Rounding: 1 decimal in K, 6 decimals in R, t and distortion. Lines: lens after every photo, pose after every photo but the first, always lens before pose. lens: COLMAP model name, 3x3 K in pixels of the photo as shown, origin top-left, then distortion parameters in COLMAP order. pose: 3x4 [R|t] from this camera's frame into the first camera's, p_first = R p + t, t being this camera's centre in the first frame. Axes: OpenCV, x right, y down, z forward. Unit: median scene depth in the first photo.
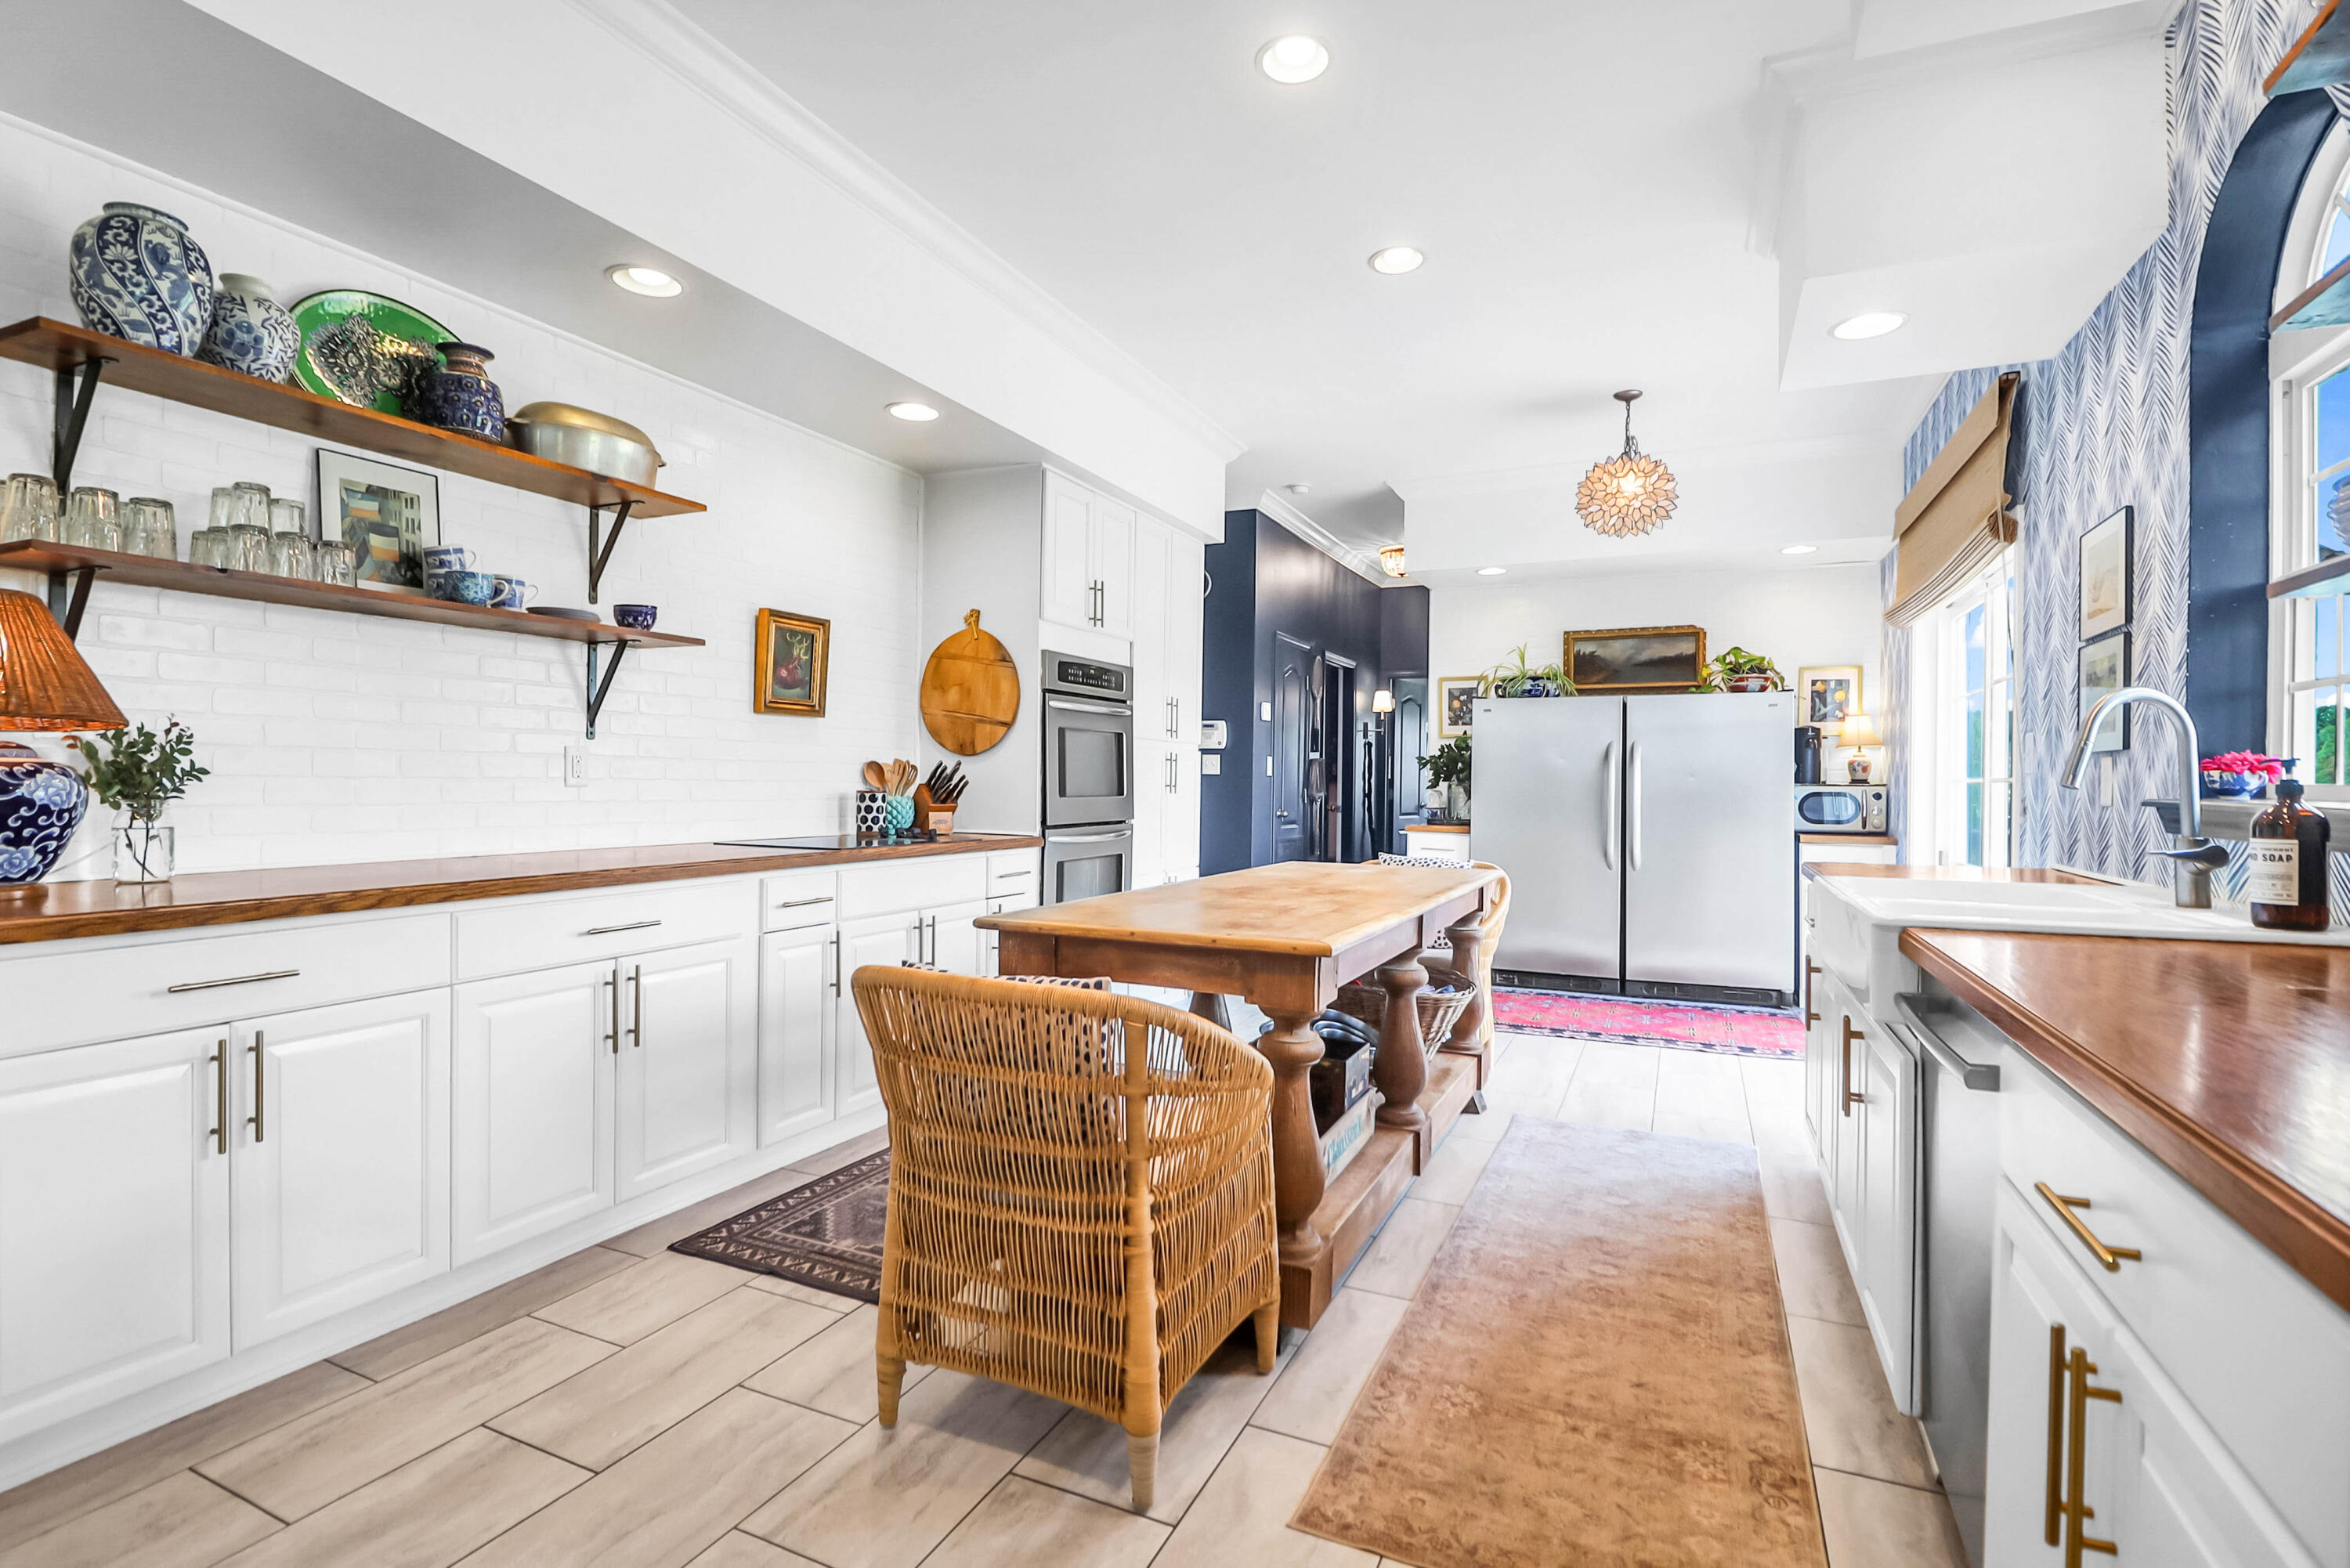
lens RADIAL K [[1102.6, 0, 1165.9], [0, 1102.6, 782.3], [0, 0, 1]] dist [0.000070, -0.011308]
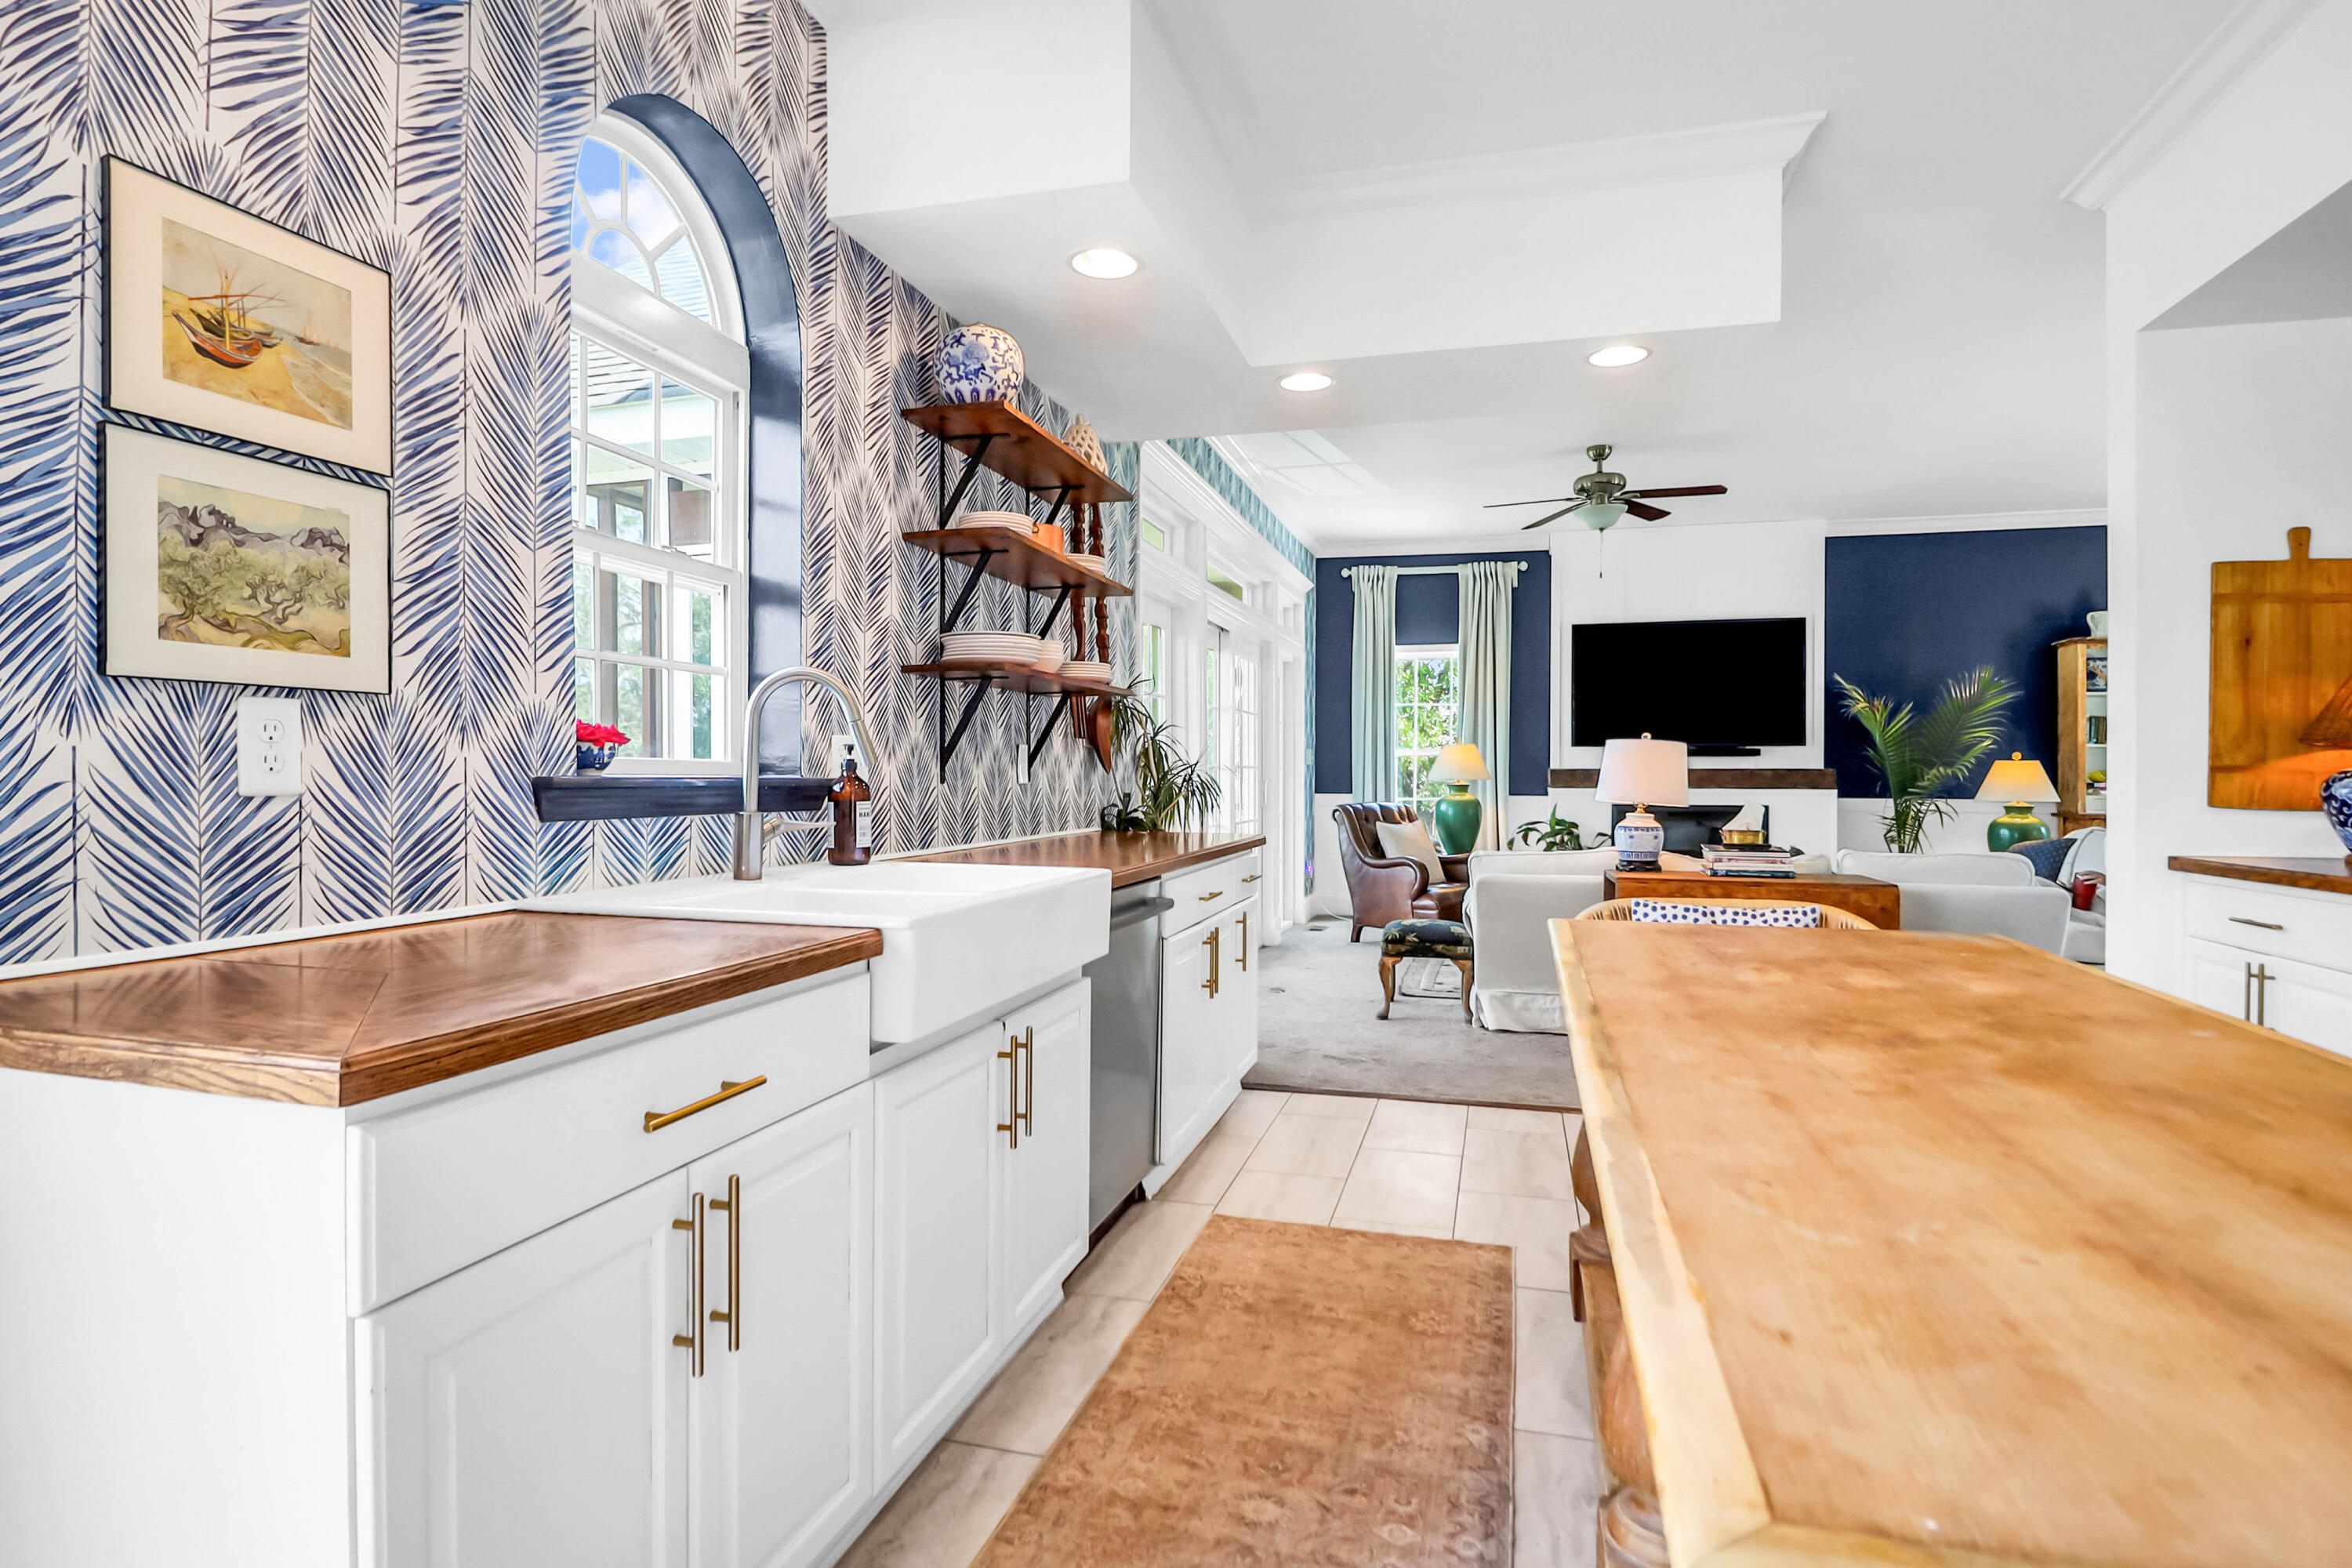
lens RADIAL K [[1184.7, 0, 1137.2], [0, 1184.7, 784.0], [0, 0, 1]] dist [0.000774, -0.013836]
pose [[-0.990976, -0.014613, -0.133238, 0.299940], [-0.016352, 0.999795, 0.011969, 0.001996], [0.133036, 0.014040, -0.991012, 0.883870]]
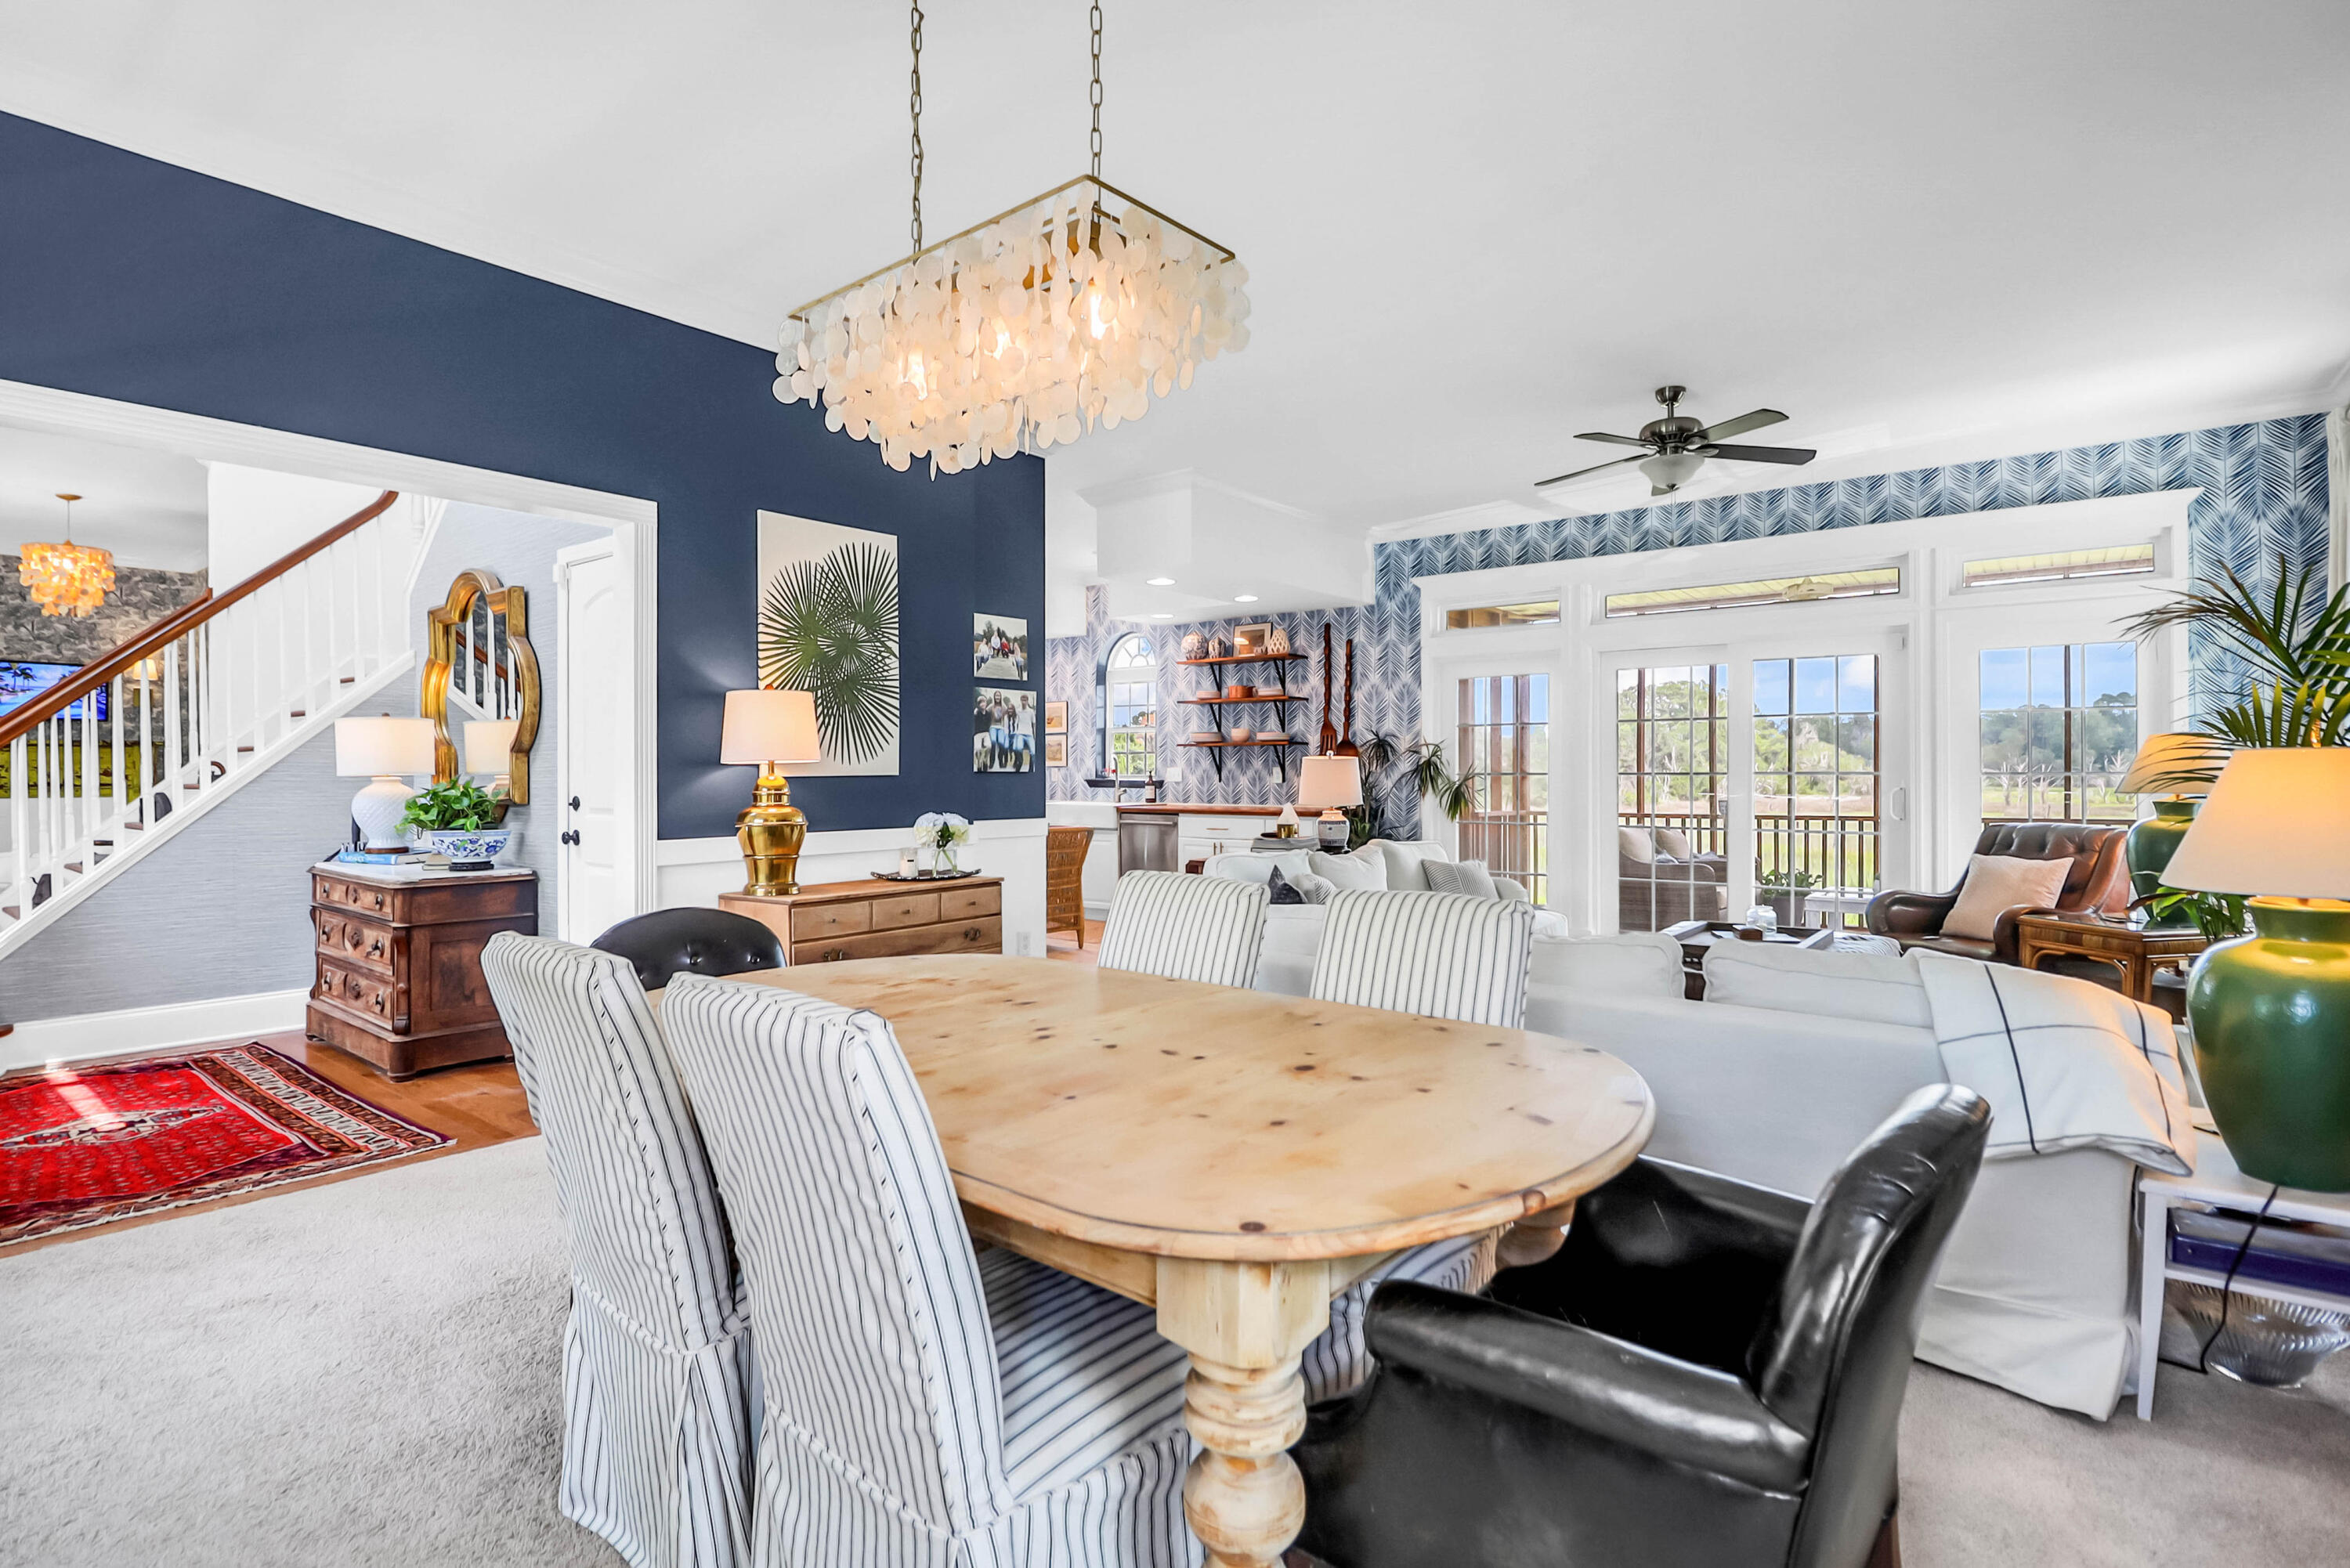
lens RADIAL K [[1131.4, 0, 1175.4], [0, 1131.4, 775.0], [0, 0, 1]] dist [-0.017561, -0.007724]
pose [[0.227966, -0.015069, 0.973552, -1.486034], [0.007682, 0.999877, 0.013678, -0.026307], [-0.973639, 0.004361, 0.228054, -0.131536]]
